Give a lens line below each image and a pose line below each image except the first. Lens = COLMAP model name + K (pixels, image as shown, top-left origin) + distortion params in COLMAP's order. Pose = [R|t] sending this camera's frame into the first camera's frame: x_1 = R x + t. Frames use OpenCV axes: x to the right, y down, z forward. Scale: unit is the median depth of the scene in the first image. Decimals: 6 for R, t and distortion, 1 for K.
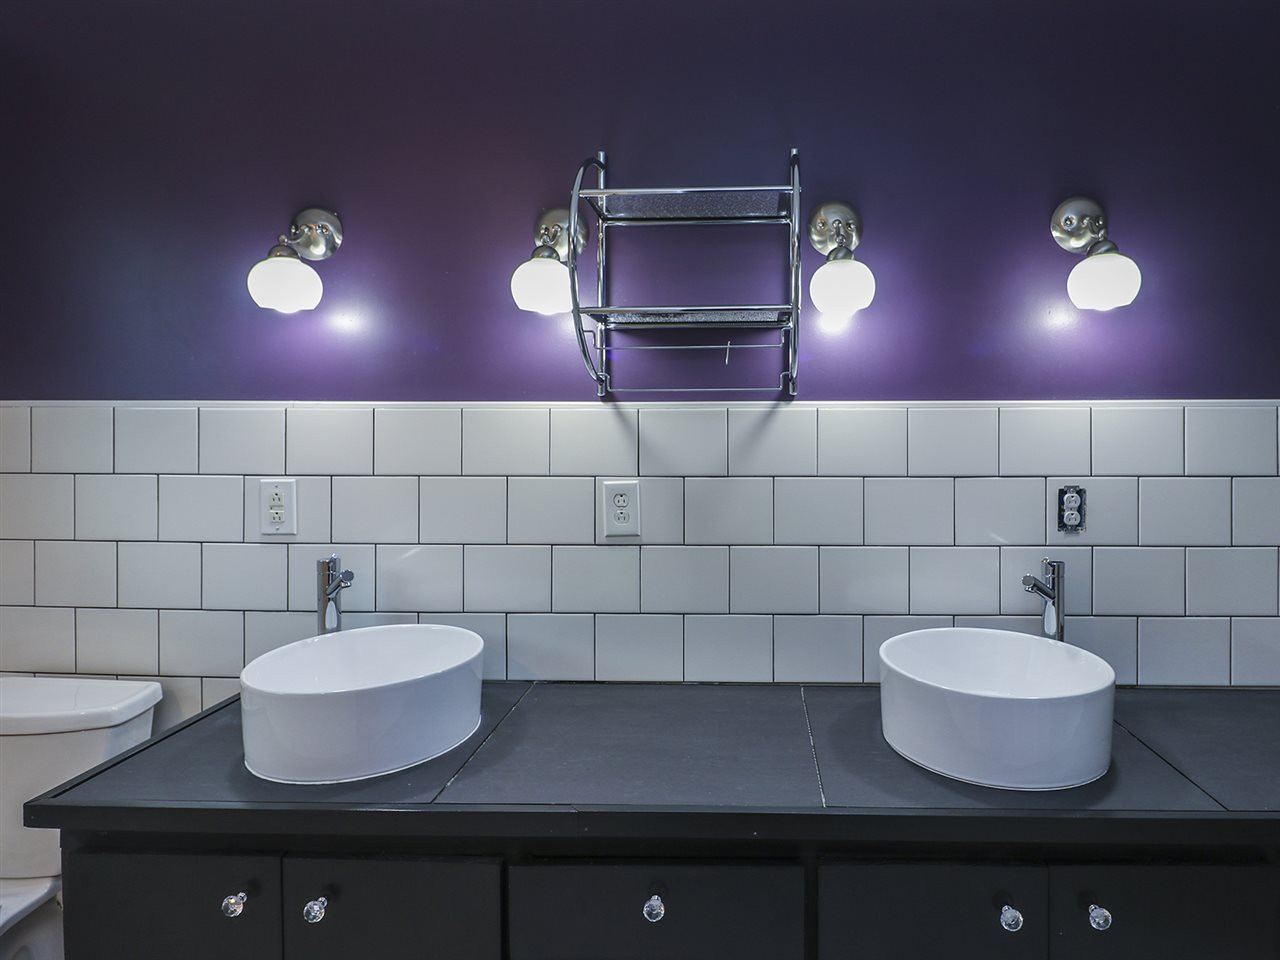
lens RADIAL K [[572.9, 0, 640.1], [0, 572.9, 490.4], [0, 0, 1]] dist [-0.009849, 0.000181]
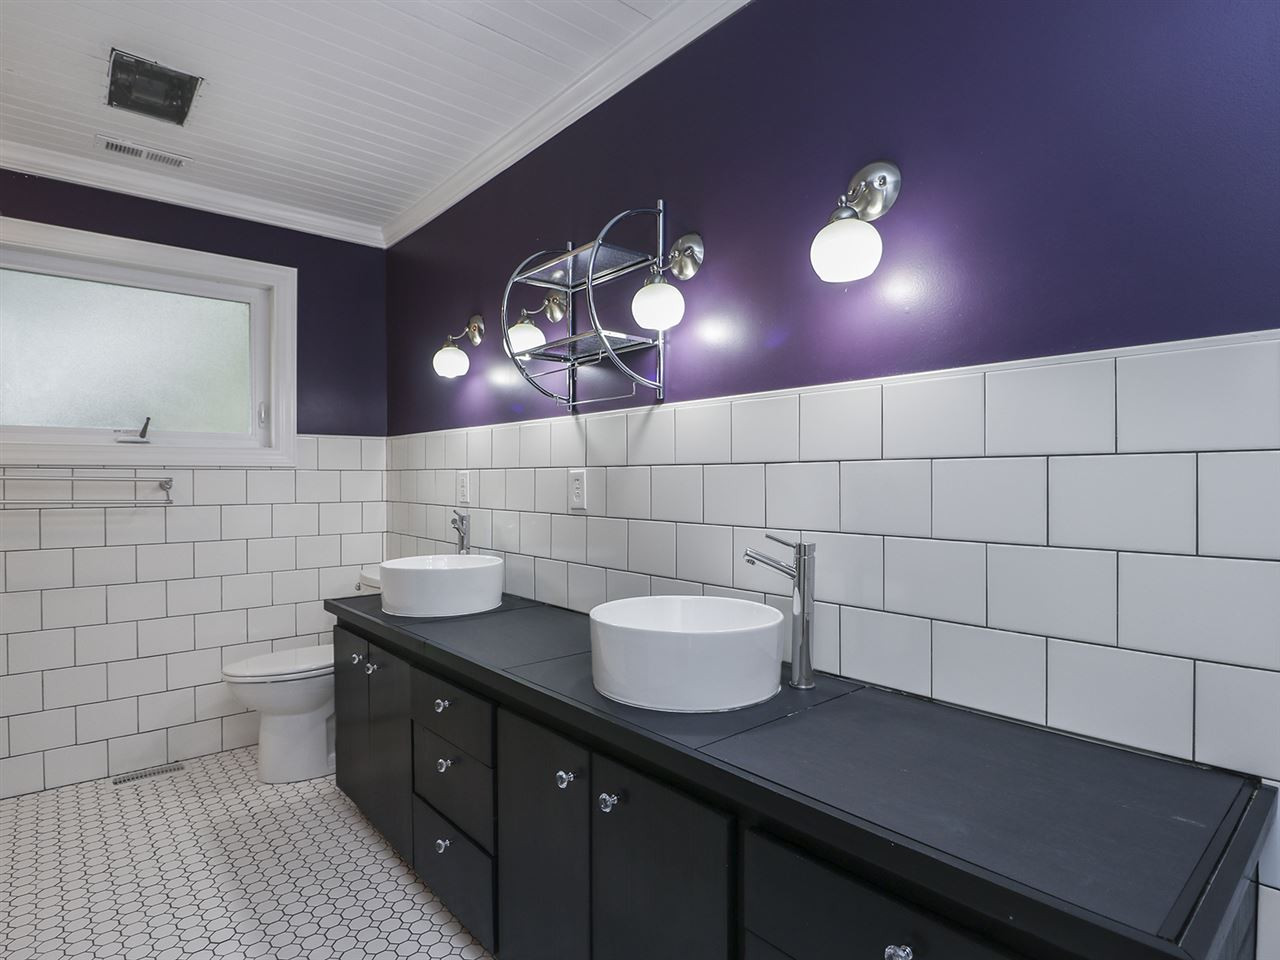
lens RADIAL K [[678.4, 0, 639.2], [0, 678.4, 478.8], [0, 0, 1]] dist [-0.005836, -0.010416]
pose [[0.682126, -0.000740, -0.731235, 1.301659], [0.003913, 0.999989, 0.002638, 0.001351], [0.731225, -0.004661, 0.682121, -0.035721]]
